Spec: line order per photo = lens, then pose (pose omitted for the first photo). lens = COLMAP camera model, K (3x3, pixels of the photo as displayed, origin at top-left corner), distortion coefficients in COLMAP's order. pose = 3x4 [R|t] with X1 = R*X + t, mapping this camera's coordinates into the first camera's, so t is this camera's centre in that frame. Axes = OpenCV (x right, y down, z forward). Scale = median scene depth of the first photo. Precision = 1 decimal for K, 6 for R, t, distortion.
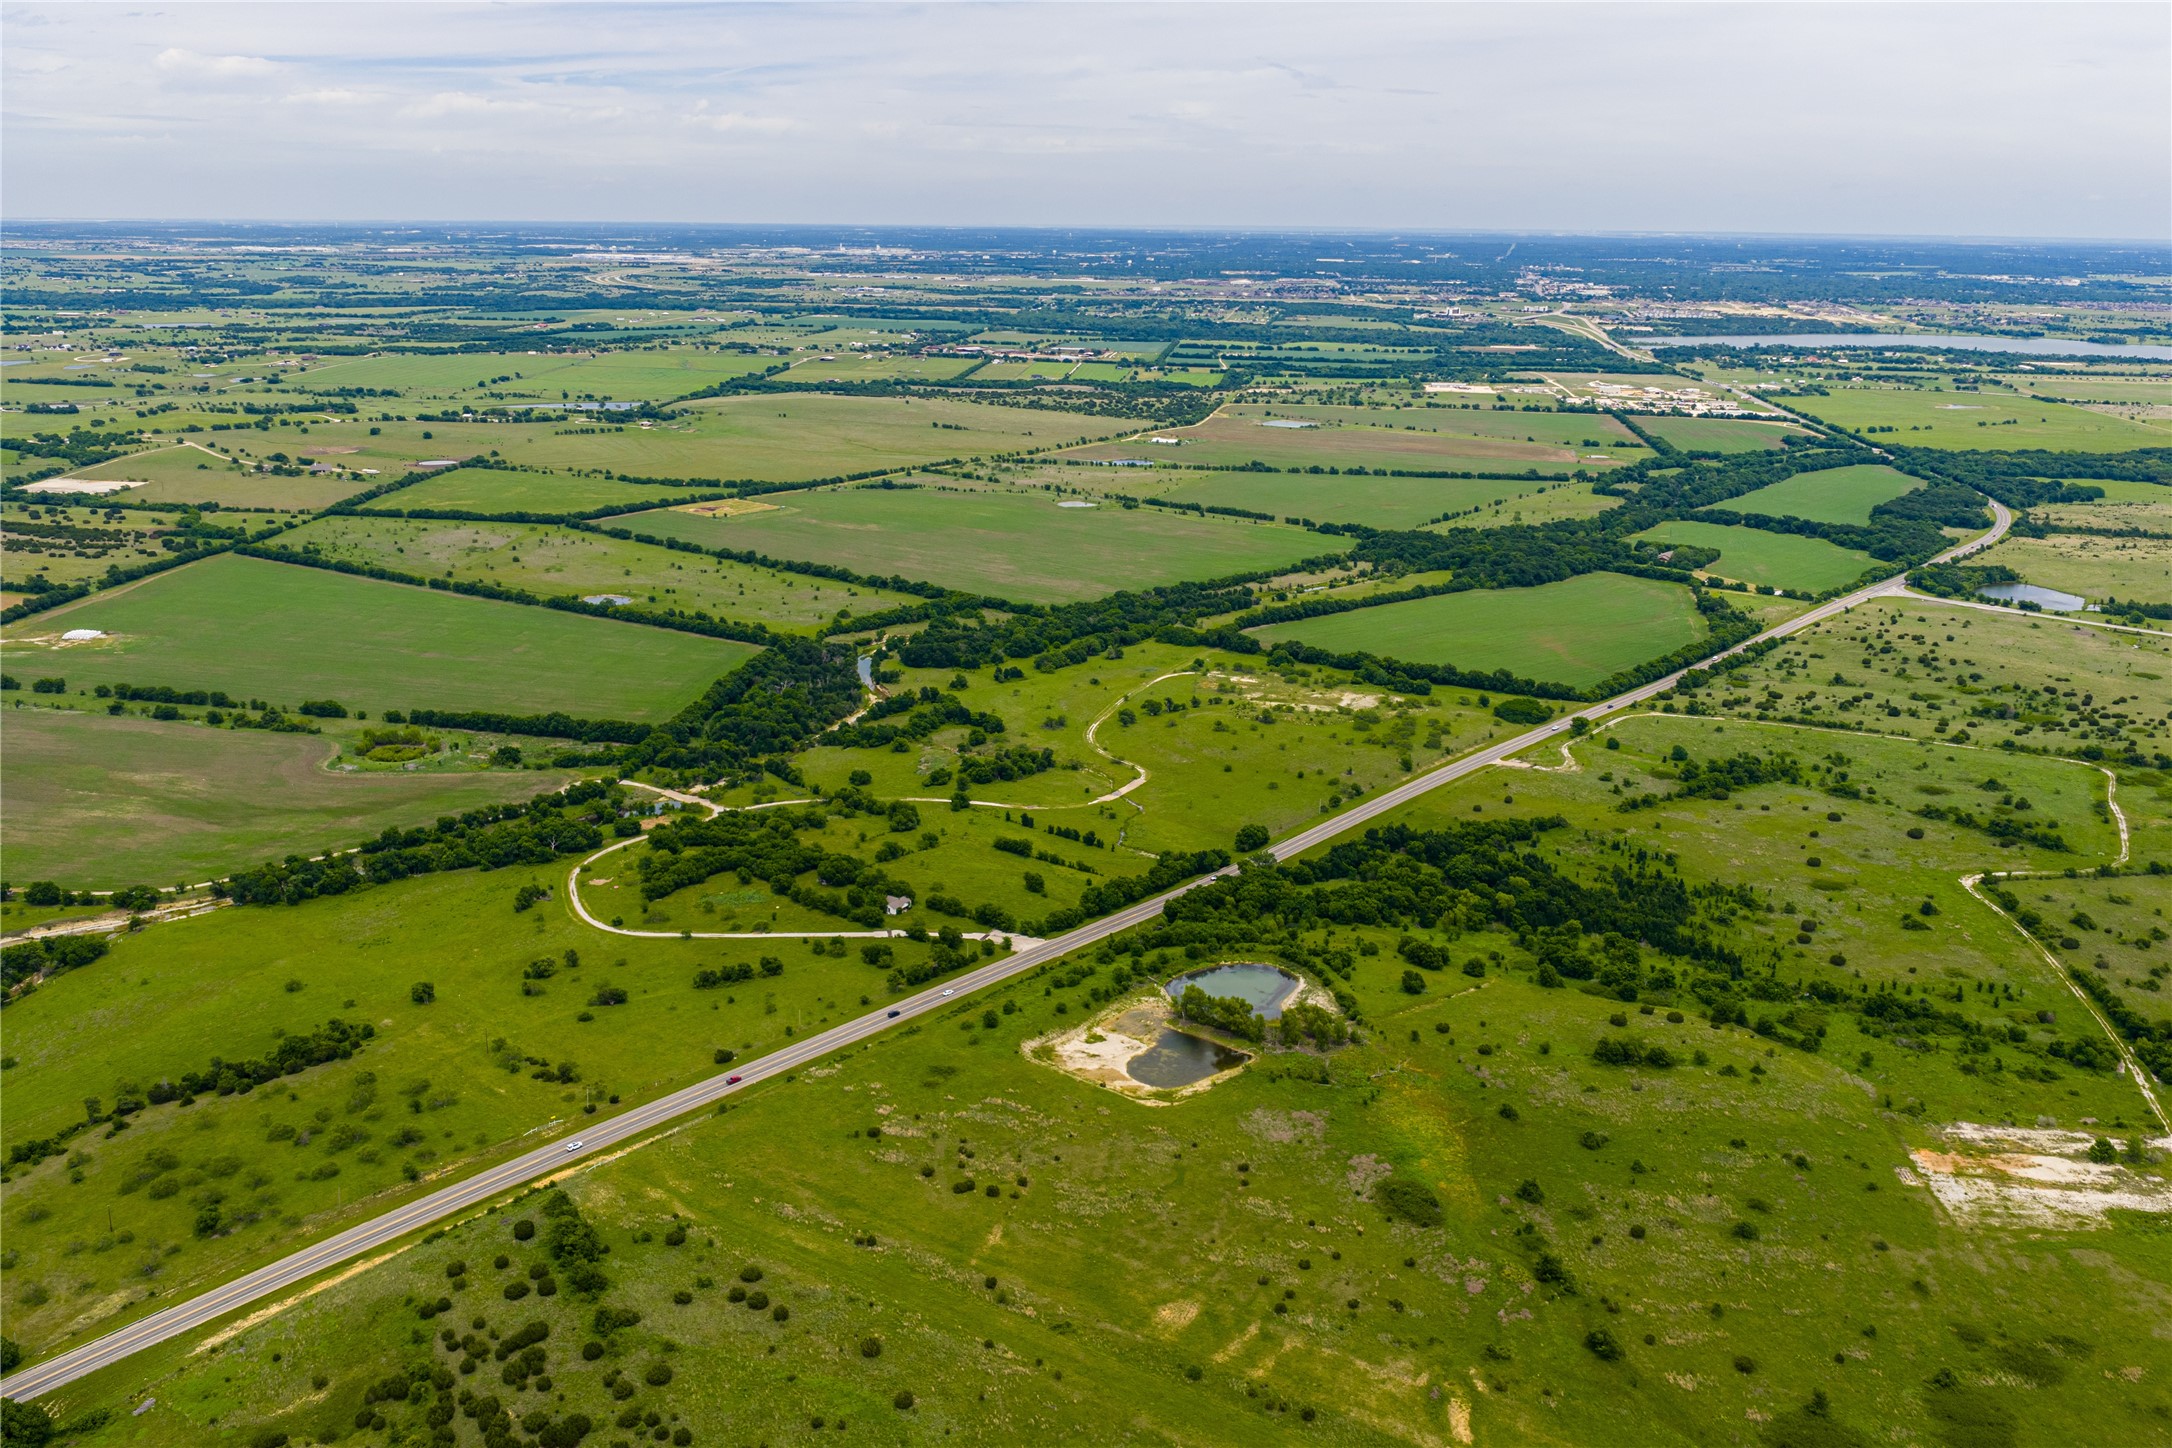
lens RADIAL K [[1807.0, 0, 1086.0], [0, 1807.0, 724.0], [0, 0, 1]] dist [0.002018, -0.010793]
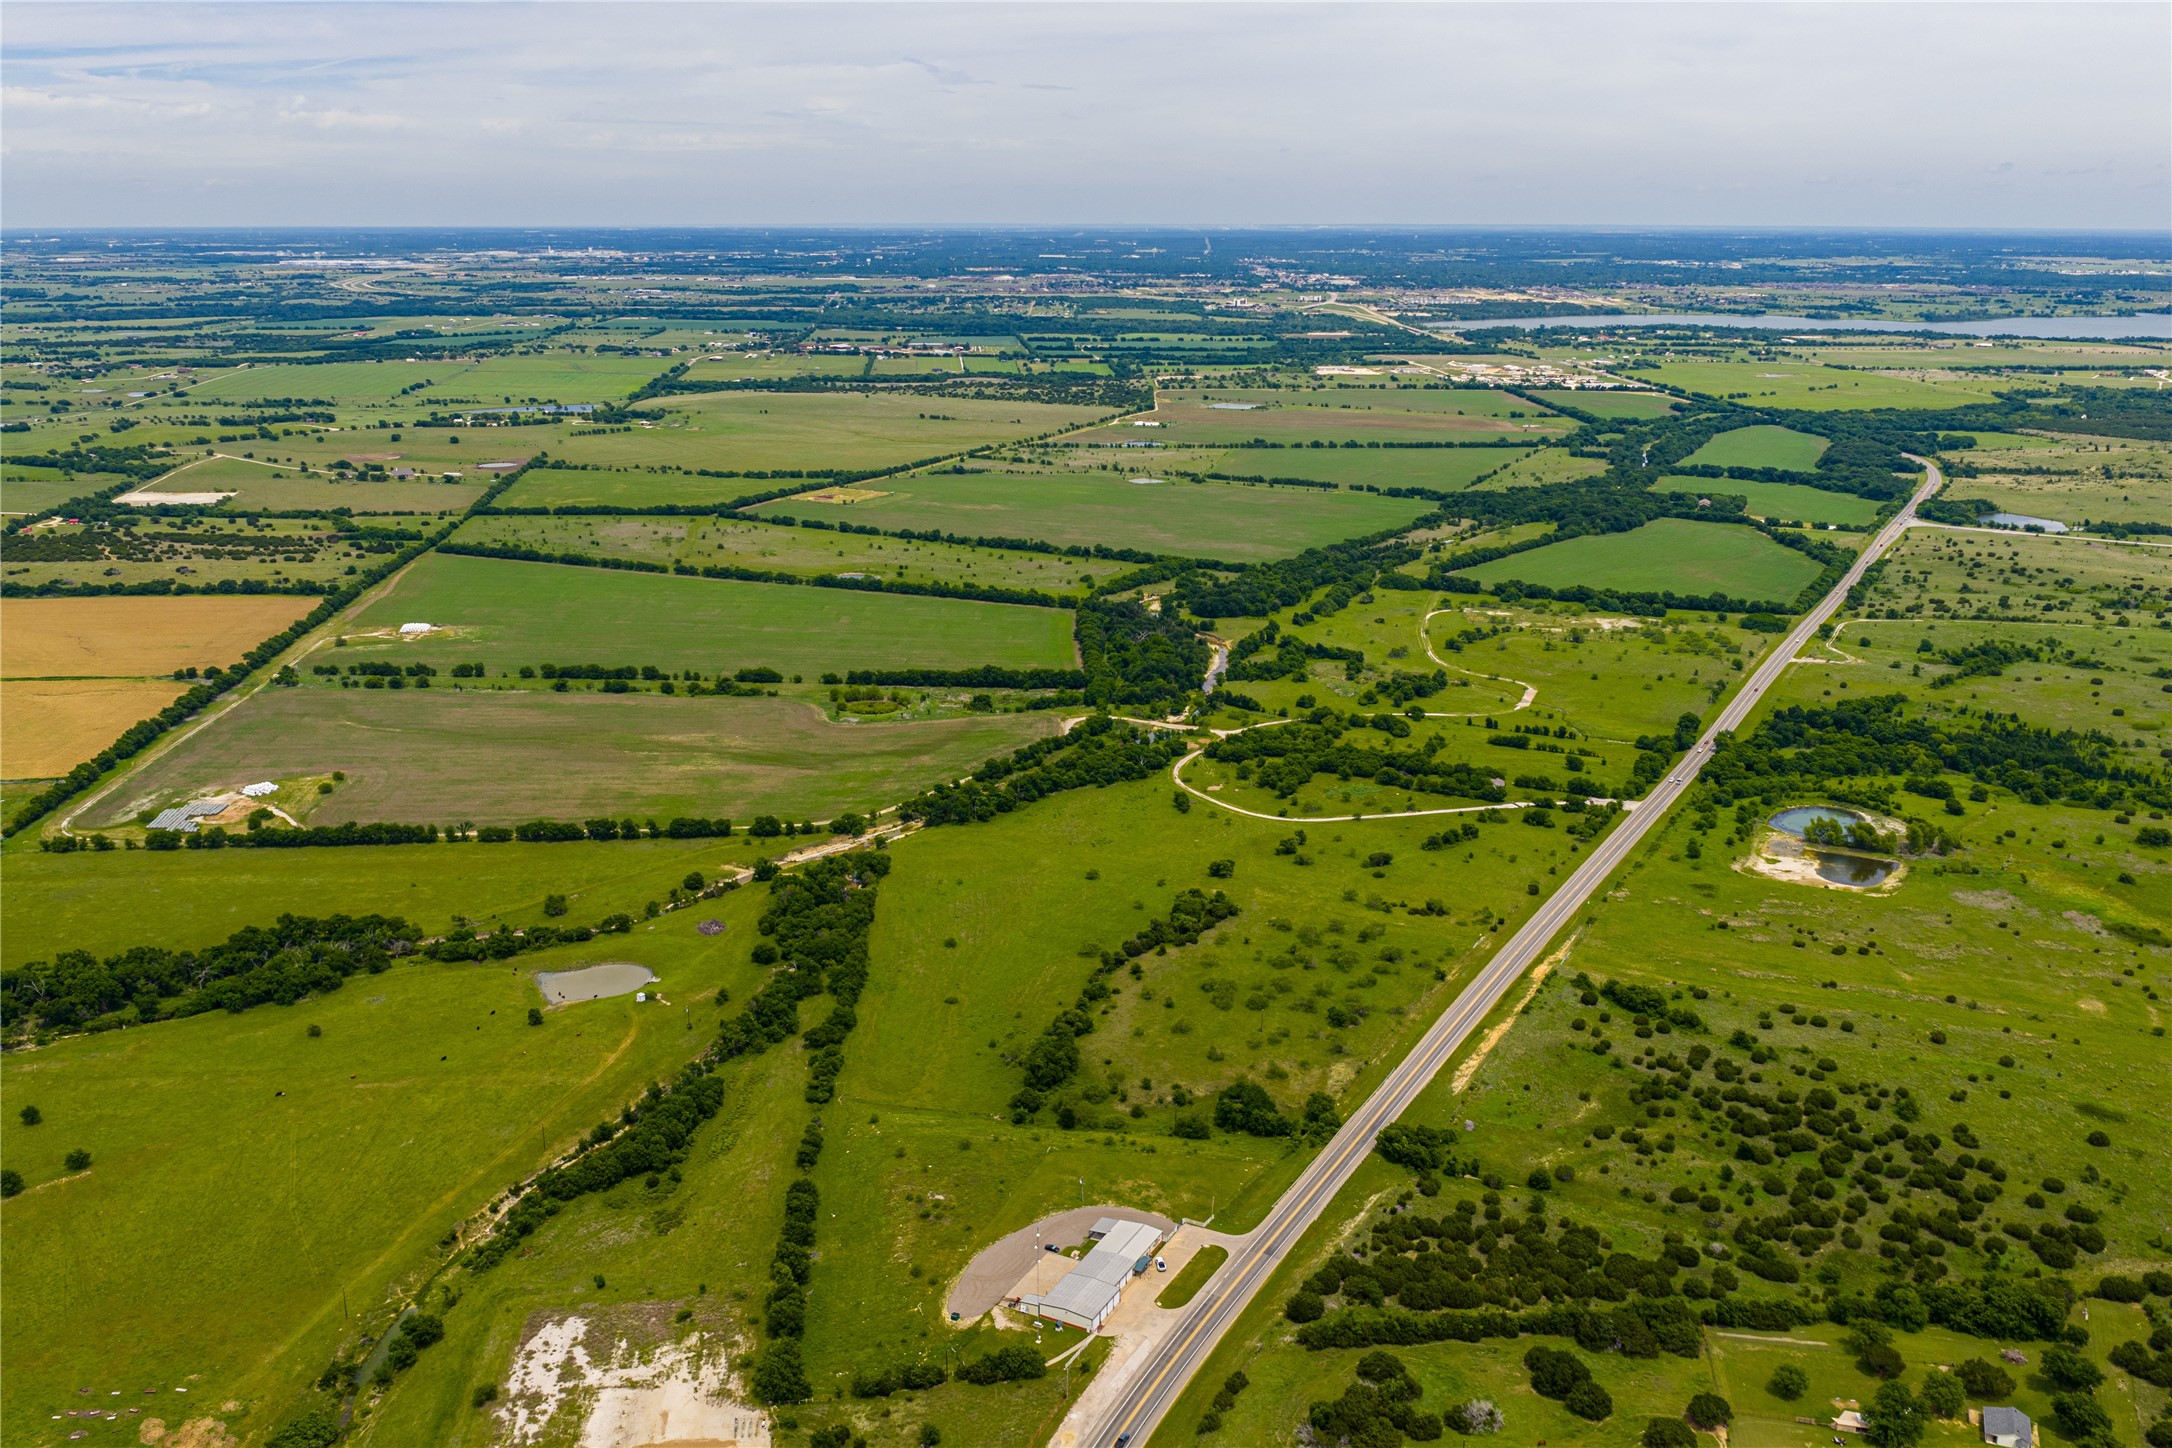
lens RADIAL K [[1807.0, 0, 1086.0], [0, 1807.0, 724.0], [0, 0, 1]] dist [0.002018, -0.010793]
pose [[0.982585, -0.060099, 0.175825, -0.406880], [0.059876, 0.998184, 0.006582, 0.024357], [-0.175901, 0.004060, 0.984400, -0.098953]]
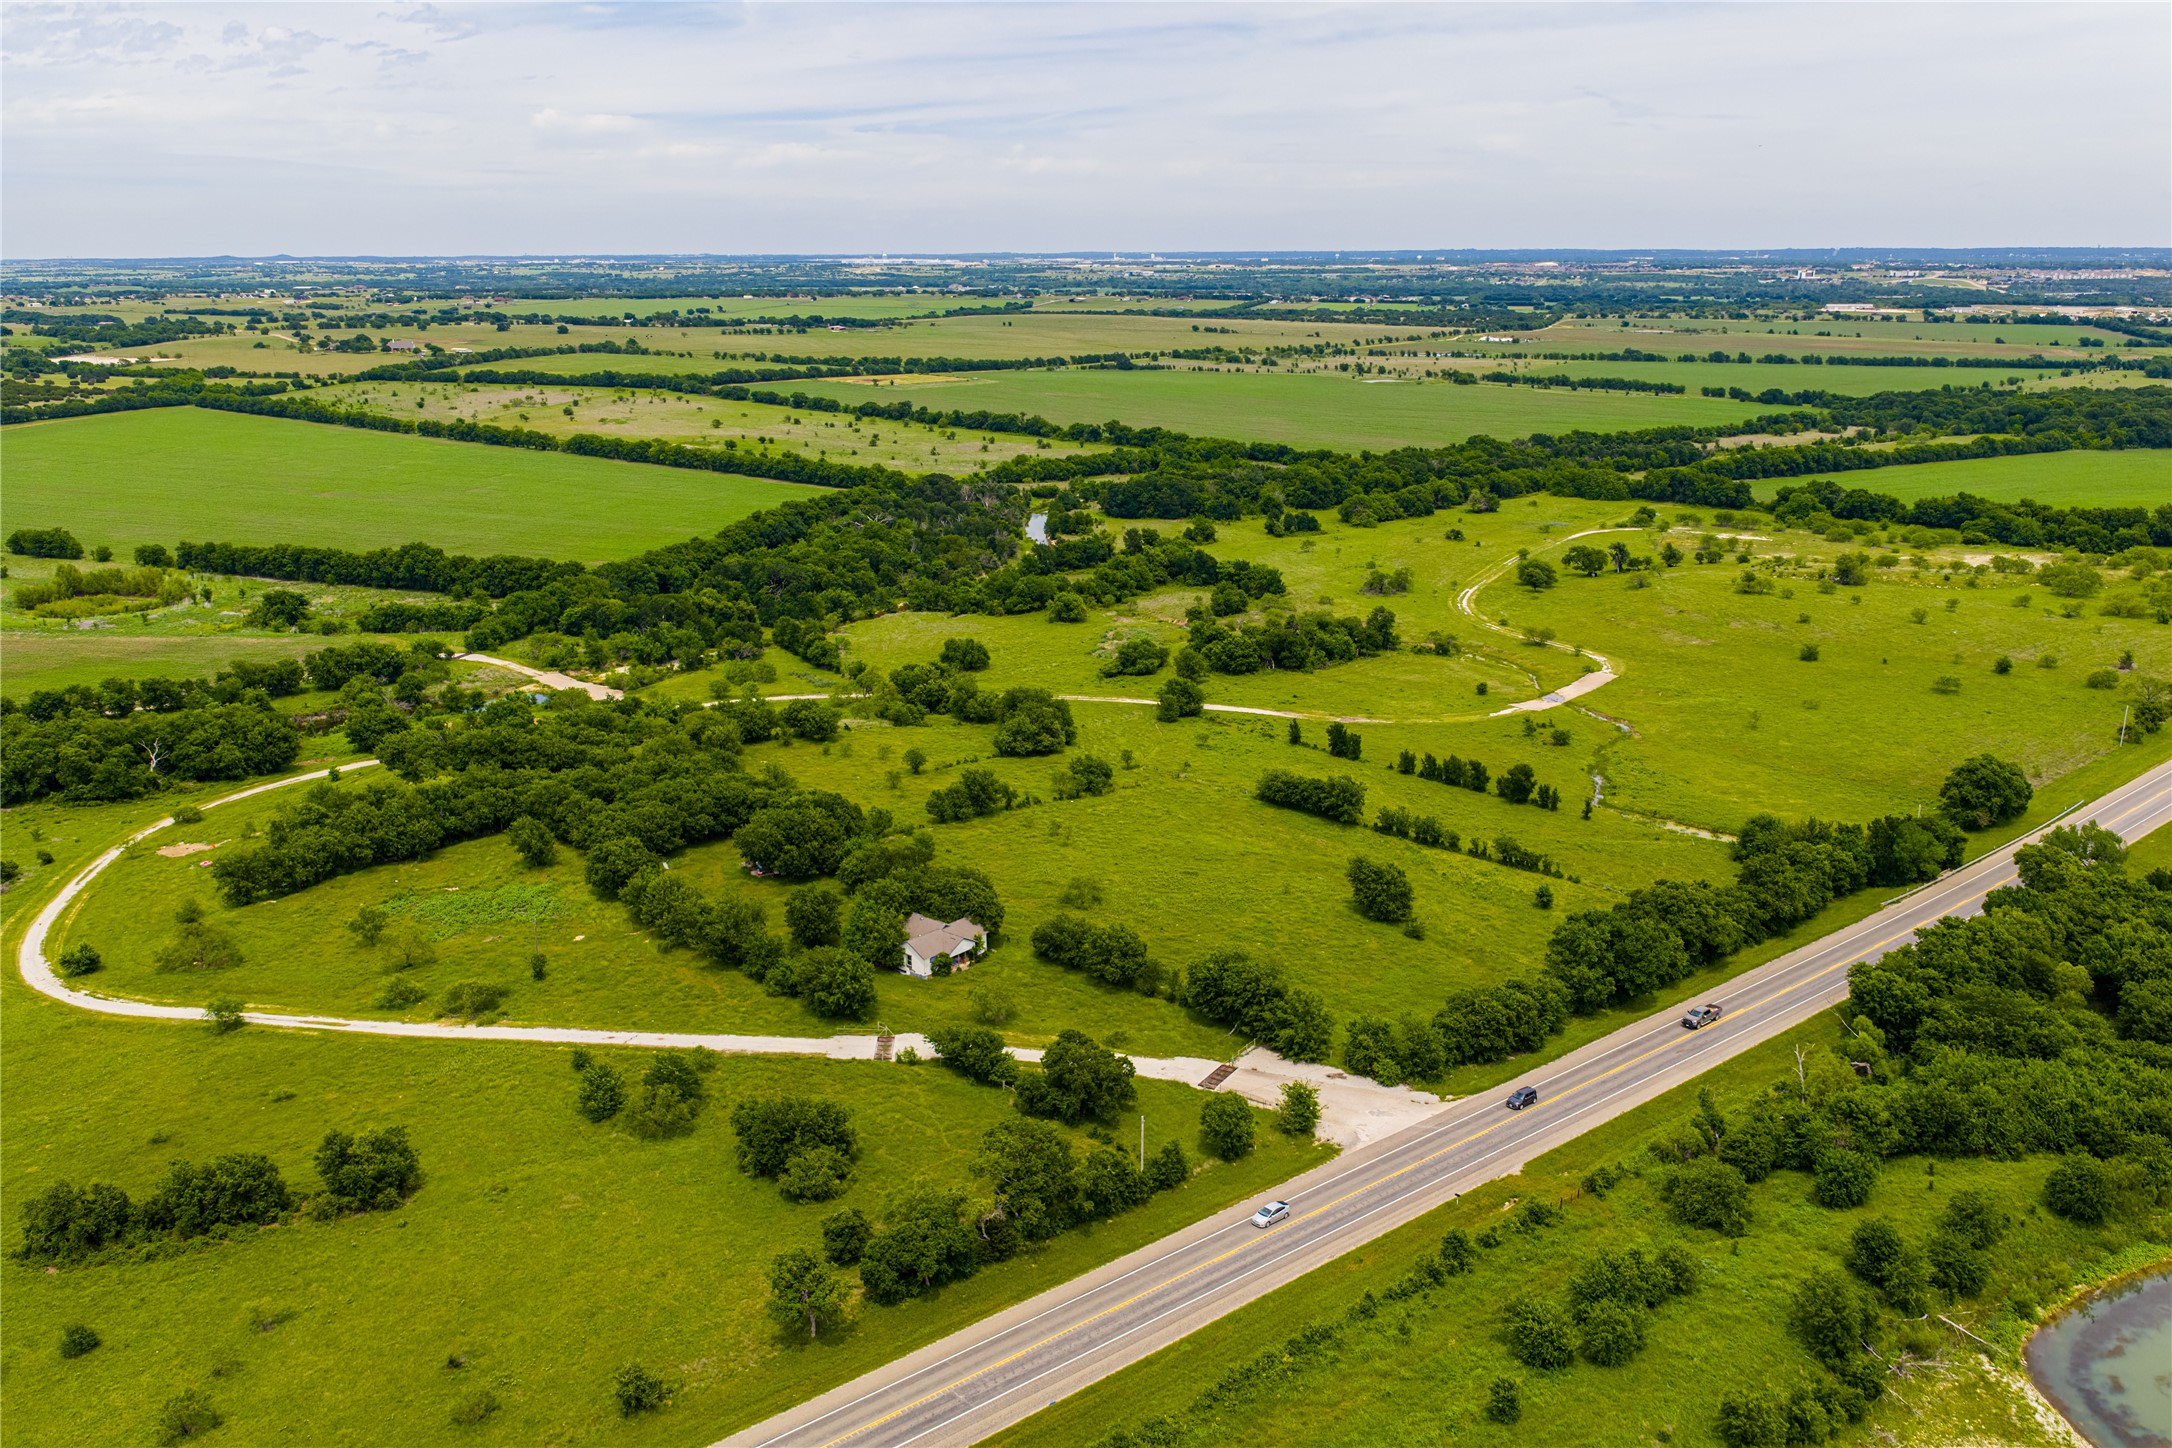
lens RADIAL K [[1807.0, 0, 1086.0], [0, 1807.0, 724.0], [0, 0, 1]] dist [0.002018, -0.010793]
pose [[0.988855, 0.022036, -0.147242, -0.024429], [-0.024845, 0.999542, -0.017265, 0.046611], [0.146794, 0.020731, 0.988950, 0.485172]]
